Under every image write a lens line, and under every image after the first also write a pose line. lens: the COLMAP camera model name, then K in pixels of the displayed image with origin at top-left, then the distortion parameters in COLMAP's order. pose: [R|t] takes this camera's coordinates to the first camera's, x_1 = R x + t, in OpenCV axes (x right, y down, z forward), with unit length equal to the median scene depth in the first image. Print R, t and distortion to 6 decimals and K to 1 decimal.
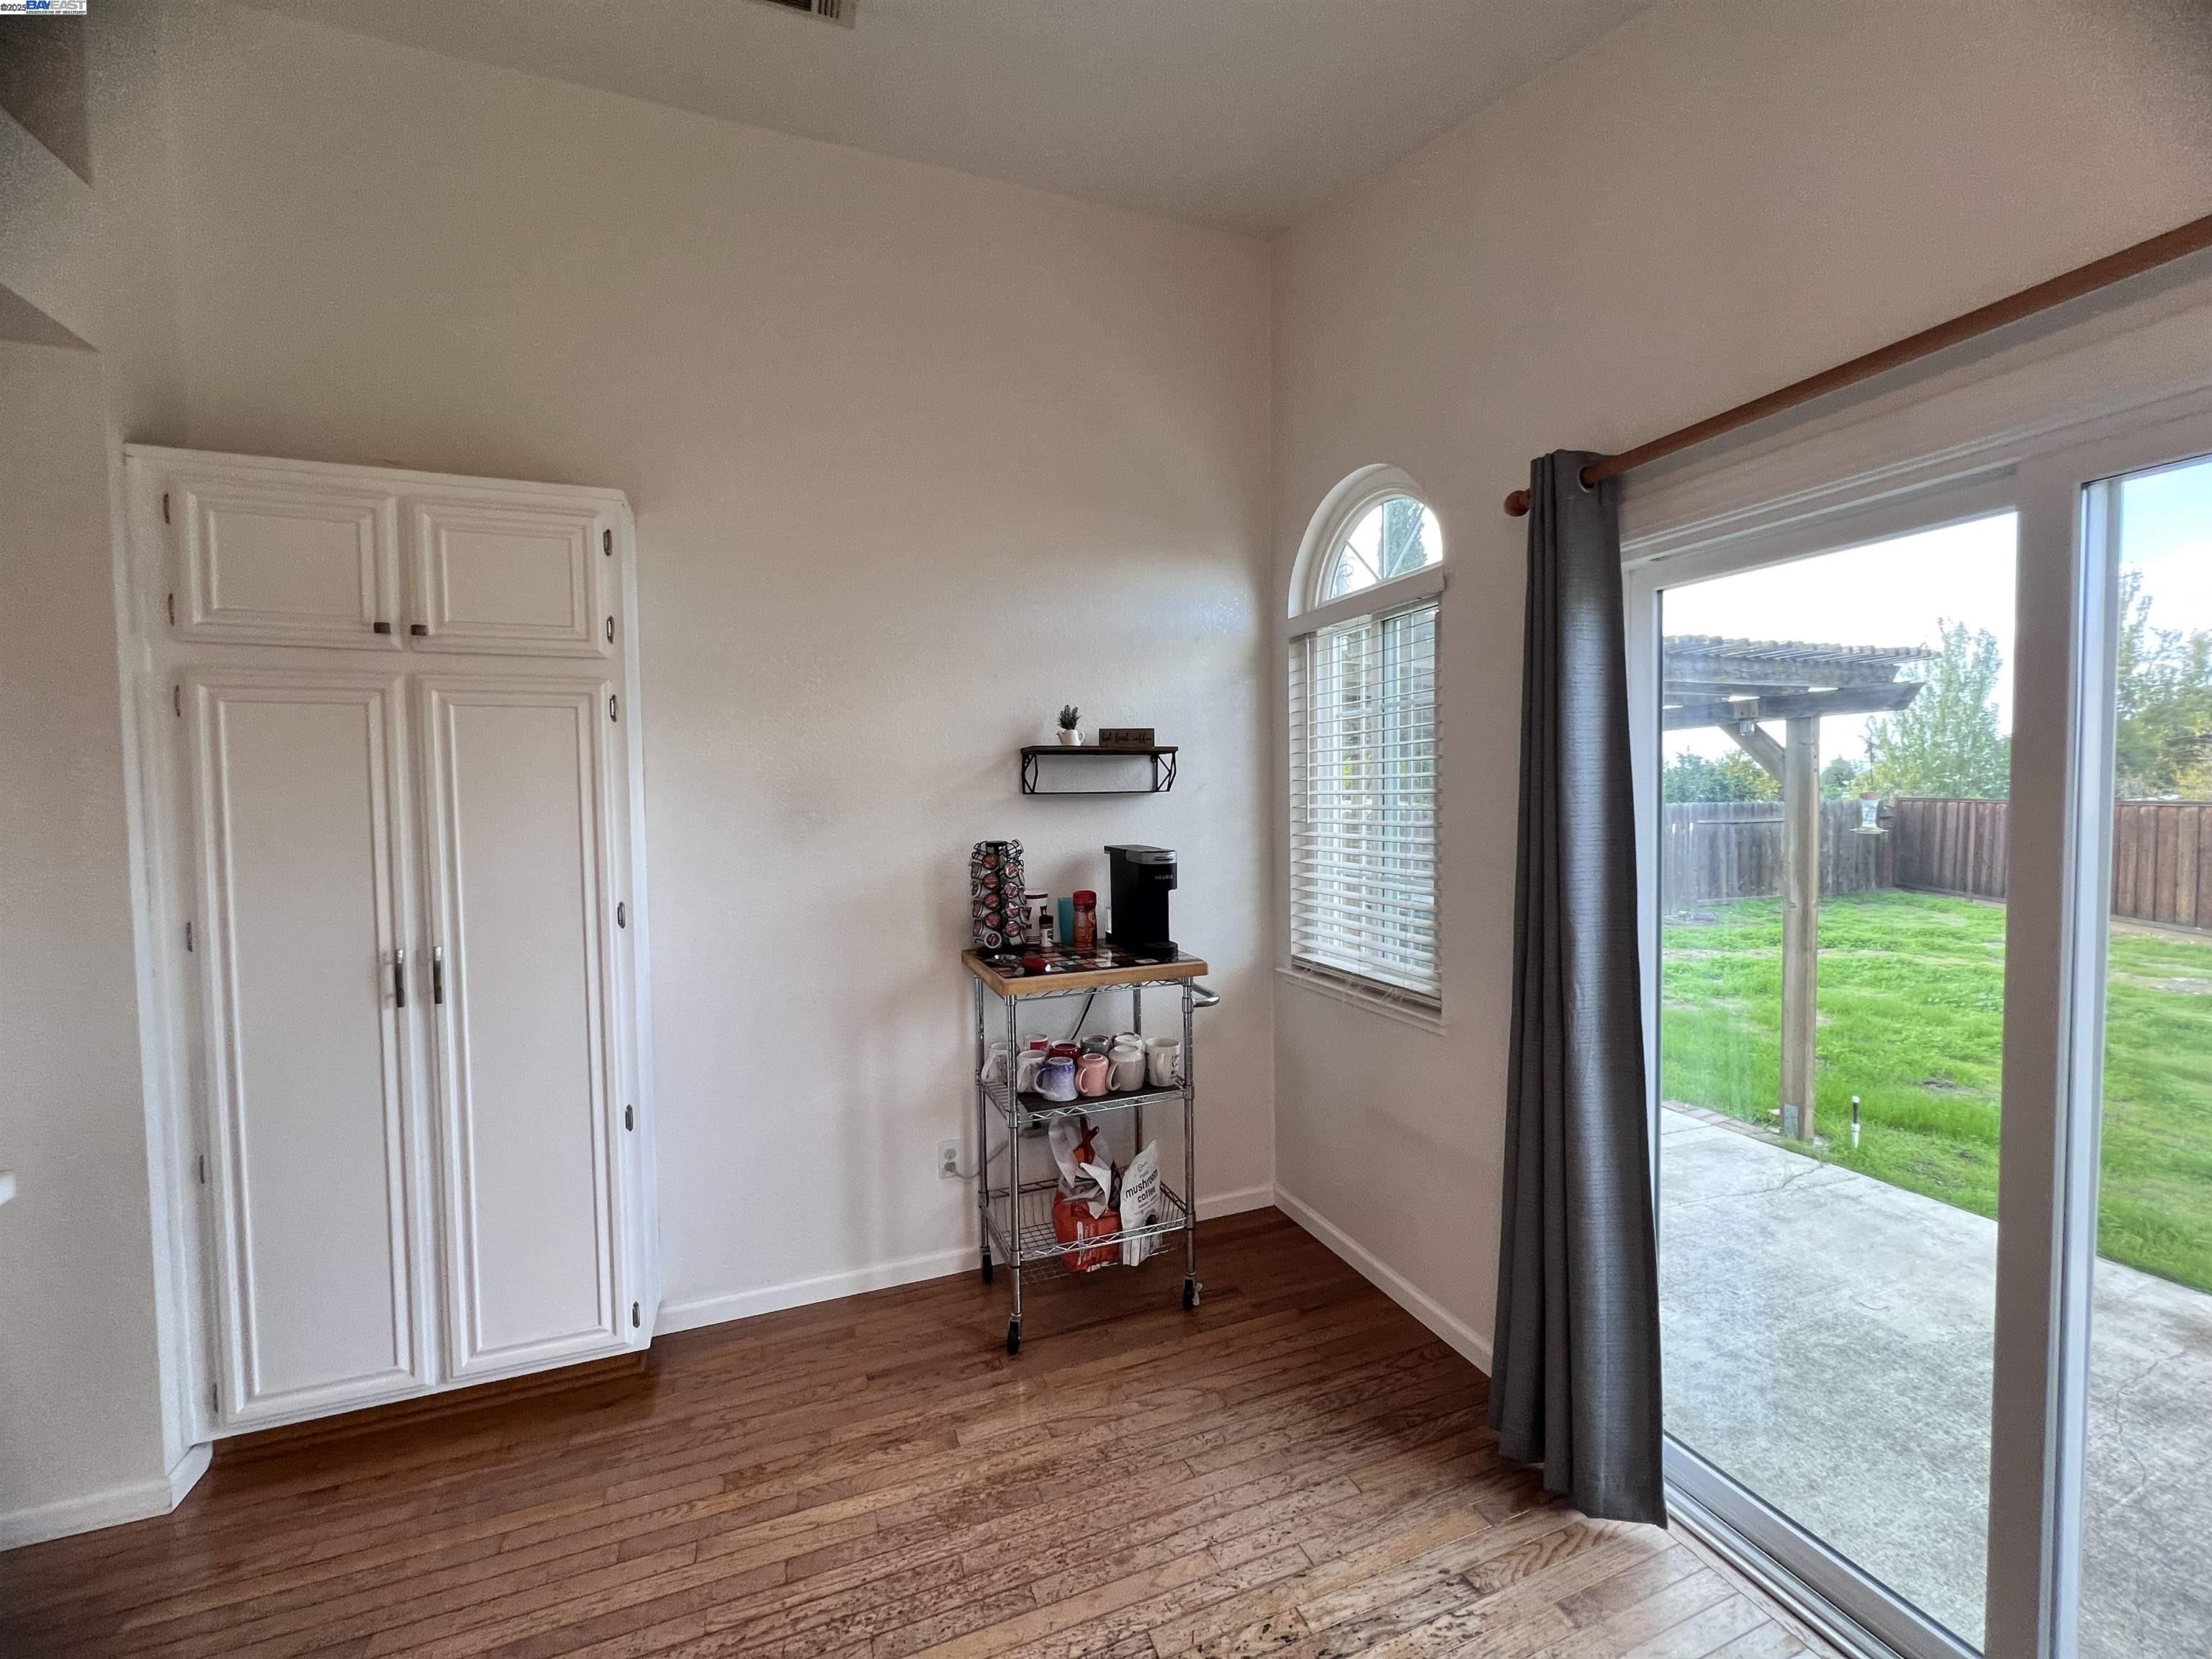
lens RADIAL K [[889.3, 0, 1103.8], [0, 889.3, 827.8], [0, 0, 1]] dist [0.000962, 0.000097]
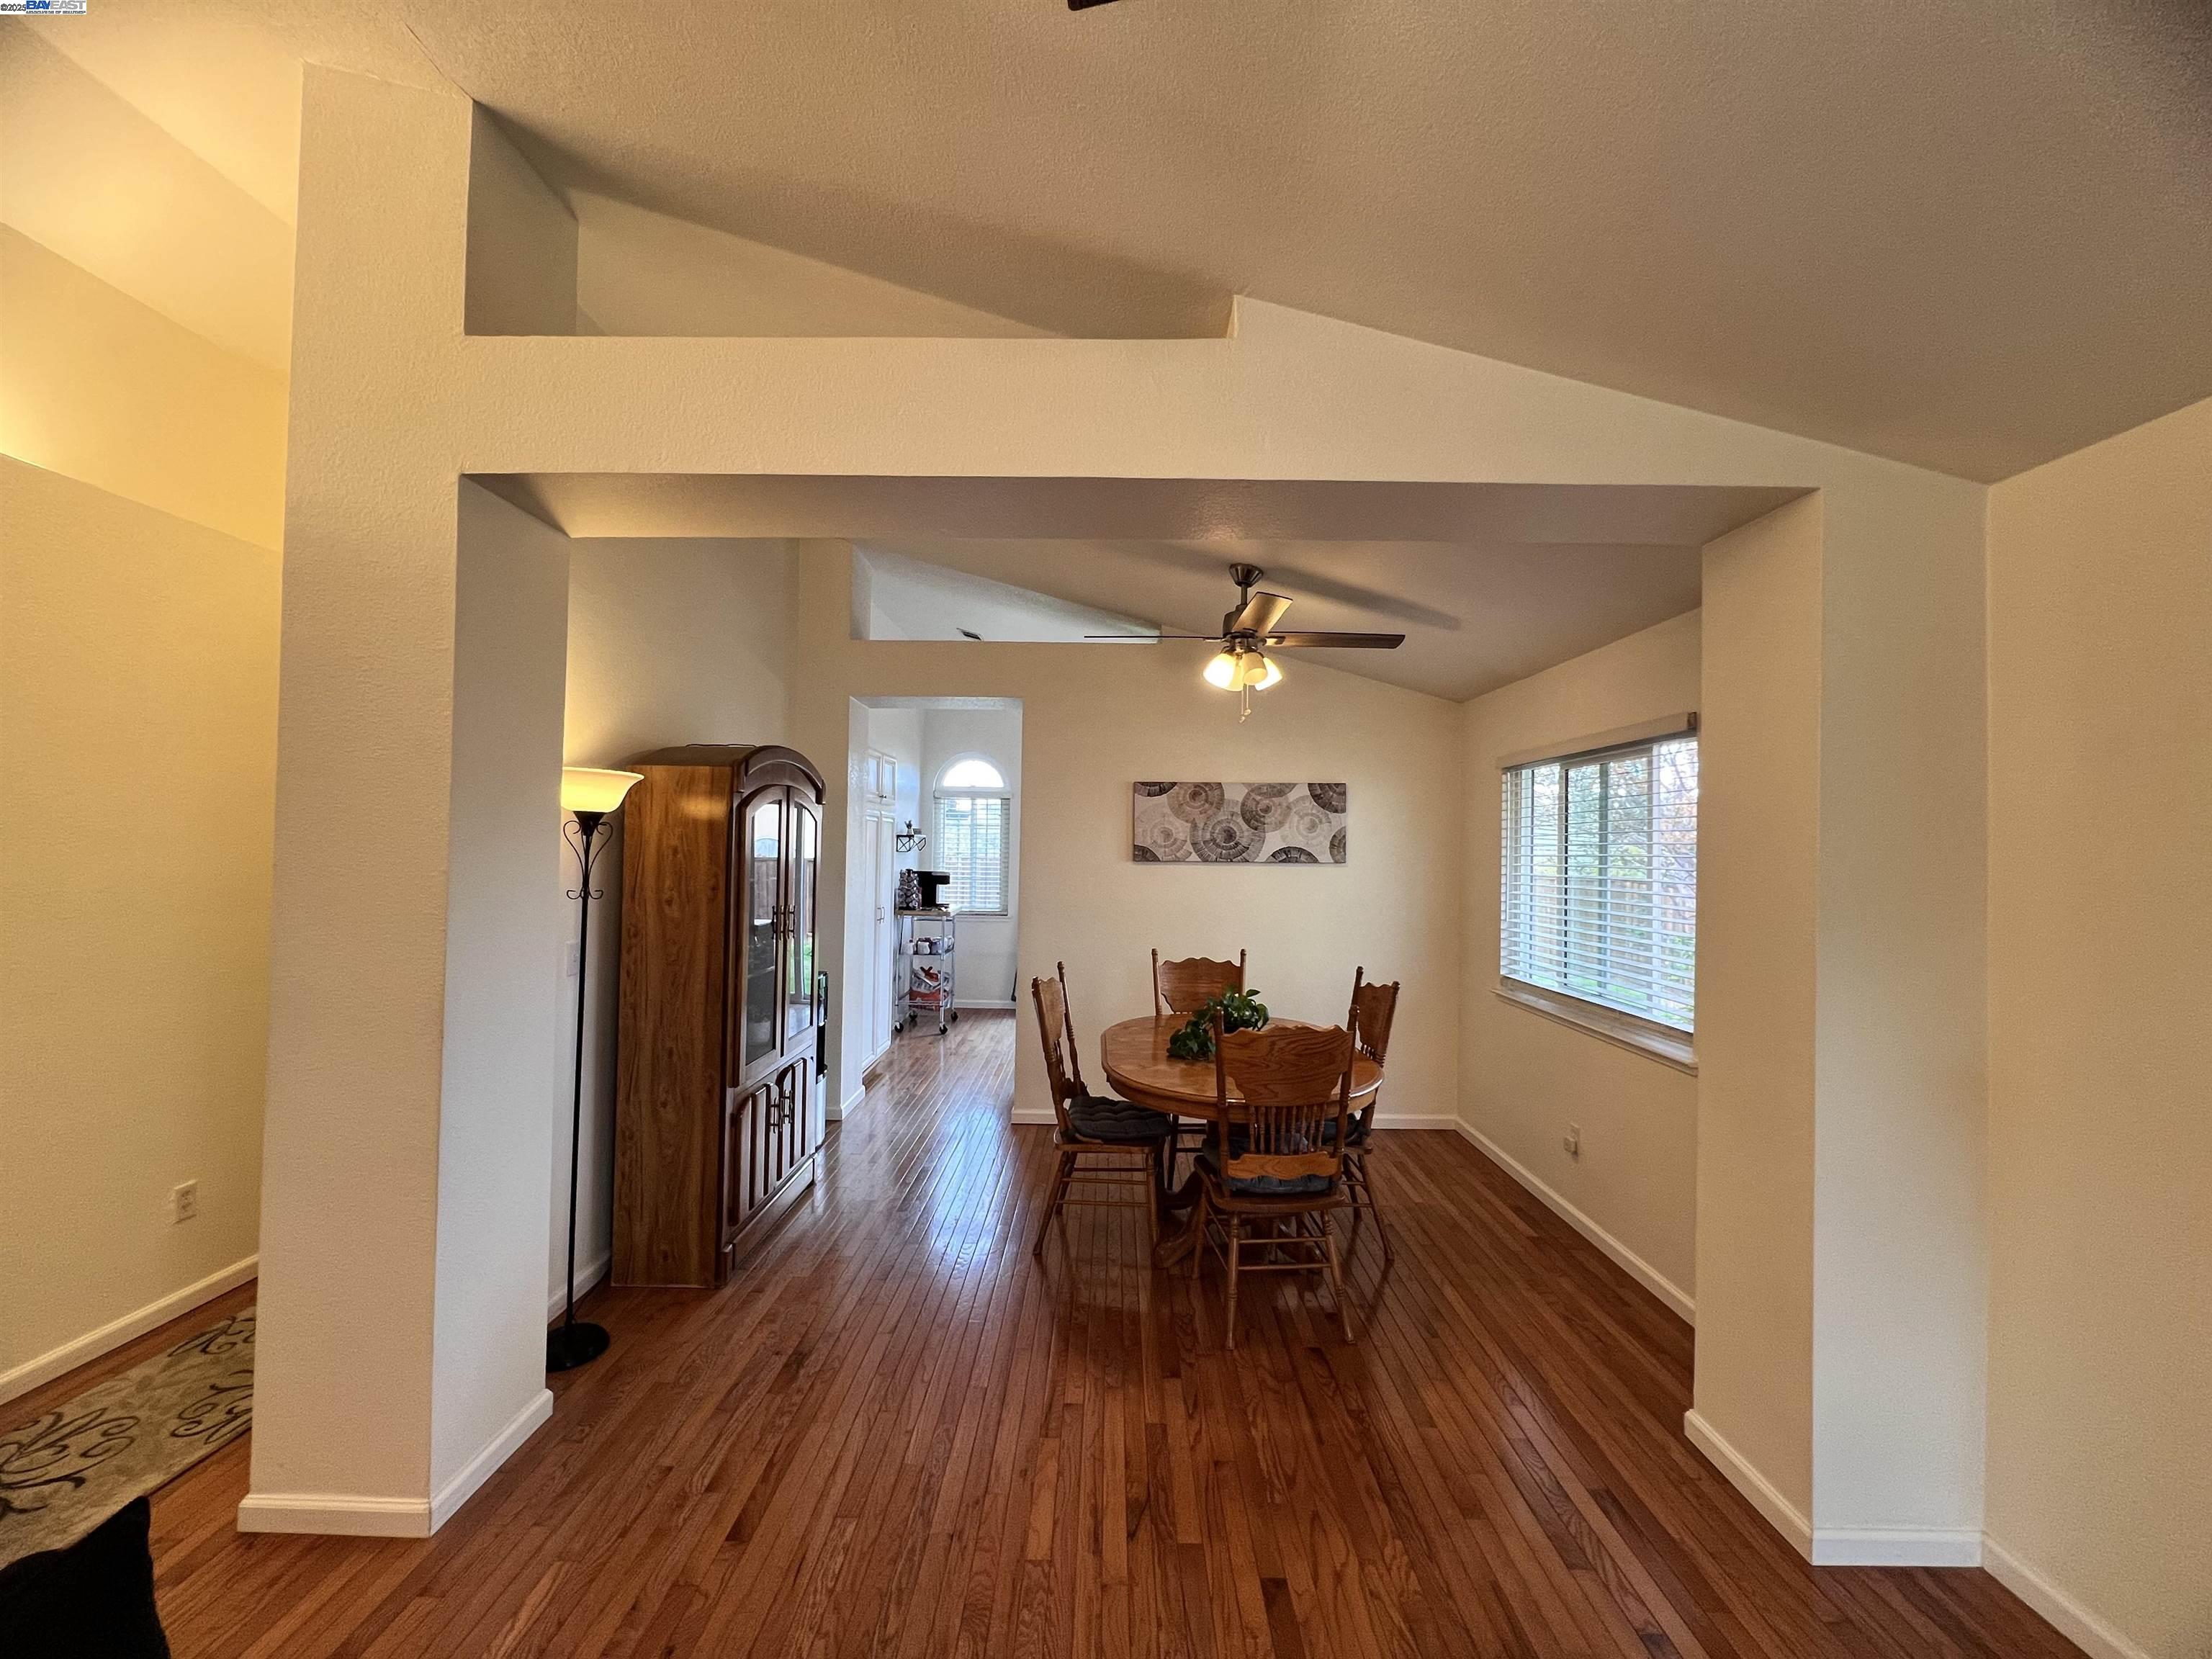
lens RADIAL K [[889.3, 0, 1103.8], [0, 889.3, 827.8], [0, 0, 1]] dist [0.000962, 0.000097]
pose [[0.359698, 0.039017, 0.932253, -2.824365], [0.012122, 0.998846, -0.046481, 0.027140], [-0.932990, 0.028020, 0.358810, -0.653623]]
